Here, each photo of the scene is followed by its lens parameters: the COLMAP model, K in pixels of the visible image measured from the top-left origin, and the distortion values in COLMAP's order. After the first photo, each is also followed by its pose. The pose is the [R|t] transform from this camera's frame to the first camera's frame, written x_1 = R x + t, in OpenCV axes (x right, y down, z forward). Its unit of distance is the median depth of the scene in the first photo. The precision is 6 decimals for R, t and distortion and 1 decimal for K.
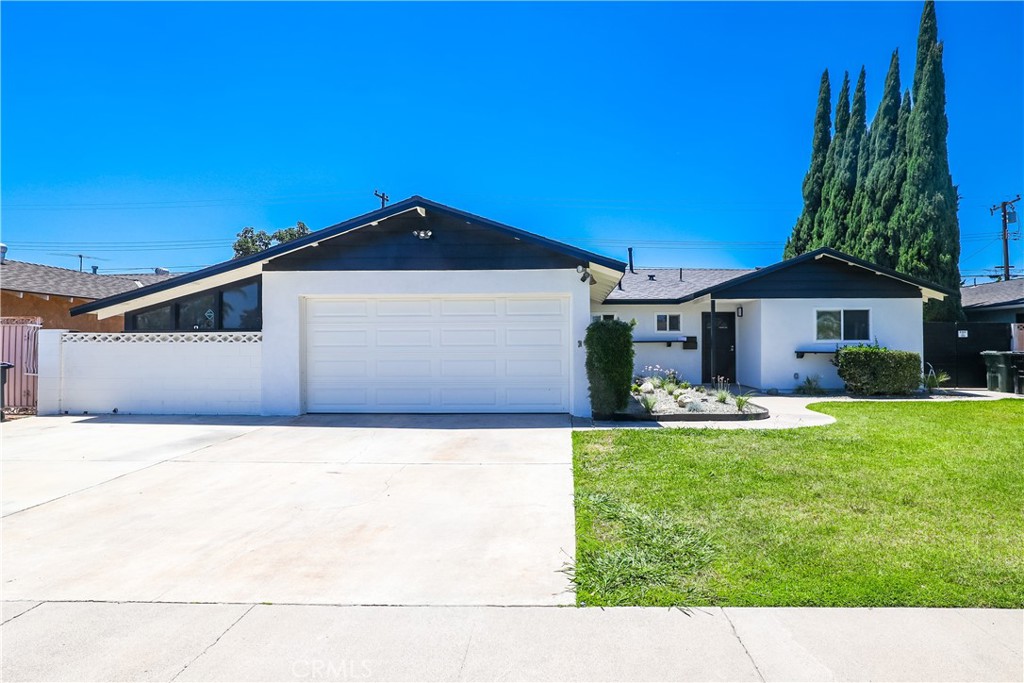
lens RADIAL K [[492.0, 0, 582.3], [0, 492.0, 341.4], [0, 0, 1]] dist [-0.016914, 0.000083]
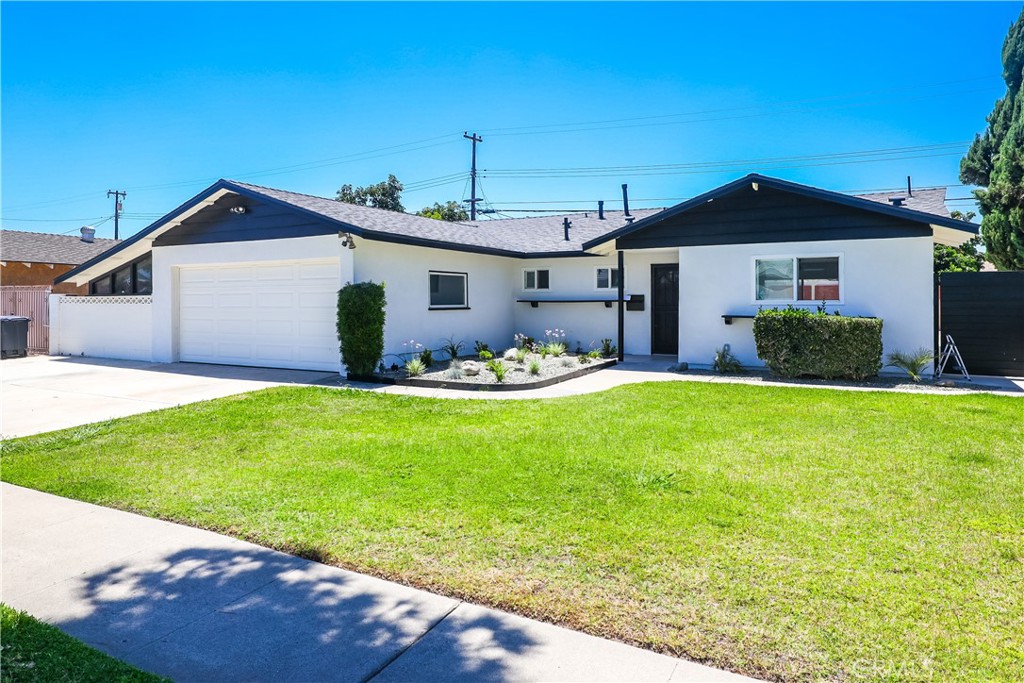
lens RADIAL K [[628.9, 0, 510.5], [0, 628.9, 300.0], [0, 0, 1]] dist [0.003700, 0.001659]
pose [[0.887305, 0.000932, -0.461181, 0.584873], [0.002640, 0.999971, 0.007102, -0.010787], [0.461175, -0.007519, 0.887277, -0.007973]]
